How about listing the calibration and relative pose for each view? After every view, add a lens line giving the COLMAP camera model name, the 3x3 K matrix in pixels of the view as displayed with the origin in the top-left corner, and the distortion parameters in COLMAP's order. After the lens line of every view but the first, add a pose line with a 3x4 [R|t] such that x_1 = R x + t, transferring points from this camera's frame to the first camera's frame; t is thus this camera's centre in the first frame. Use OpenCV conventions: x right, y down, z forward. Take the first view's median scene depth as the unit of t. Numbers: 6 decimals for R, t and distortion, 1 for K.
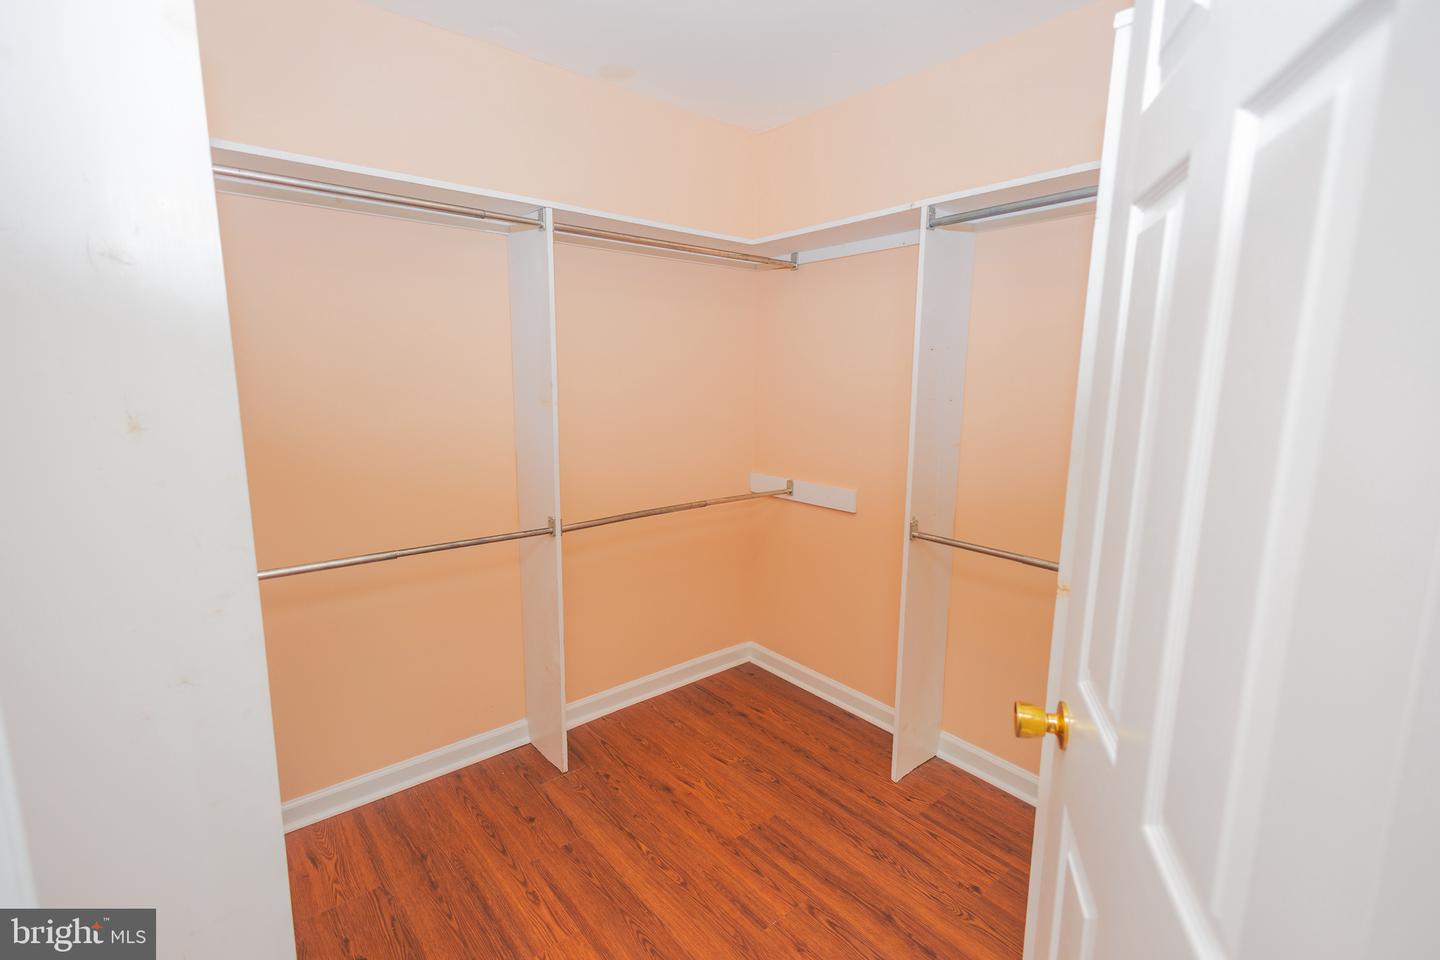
lens RADIAL K [[660.1, 0, 720.2], [0, 660.1, 480.7], [0, 0, 1]] dist [0.011318, -0.004418]
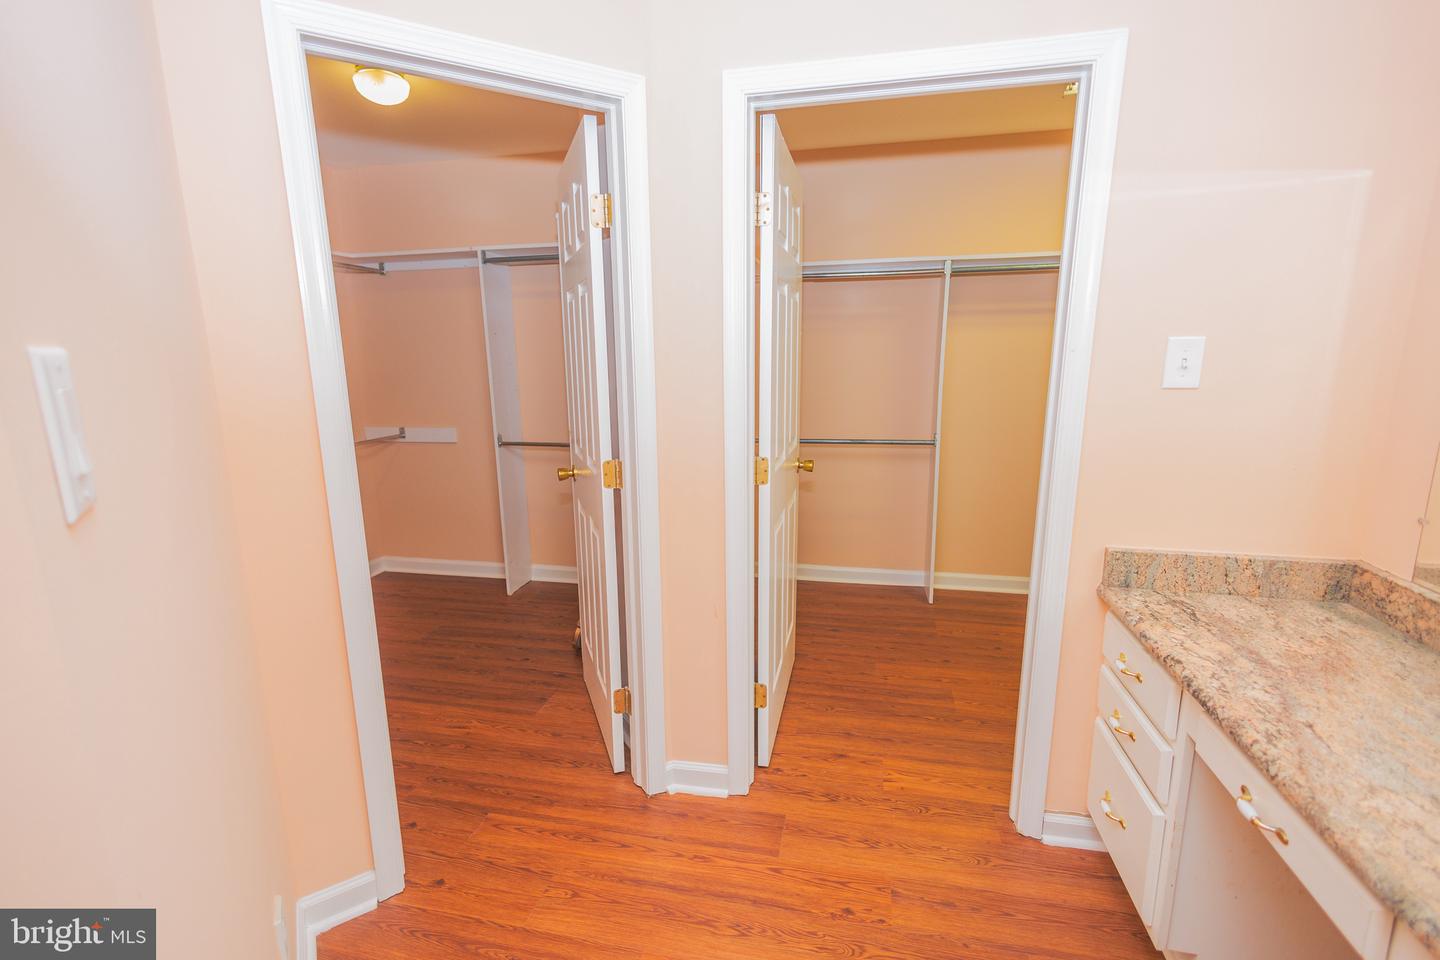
lens RADIAL K [[660.1, 0, 719.4], [0, 660.1, 481.3], [0, 0, 1]] dist [0.011318, -0.004418]
pose [[0.788281, -0.143321, 0.598391, -0.272390], [0.122199, 0.989588, 0.076040, 0.109261], [-0.603059, 0.013182, 0.797588, -0.642558]]
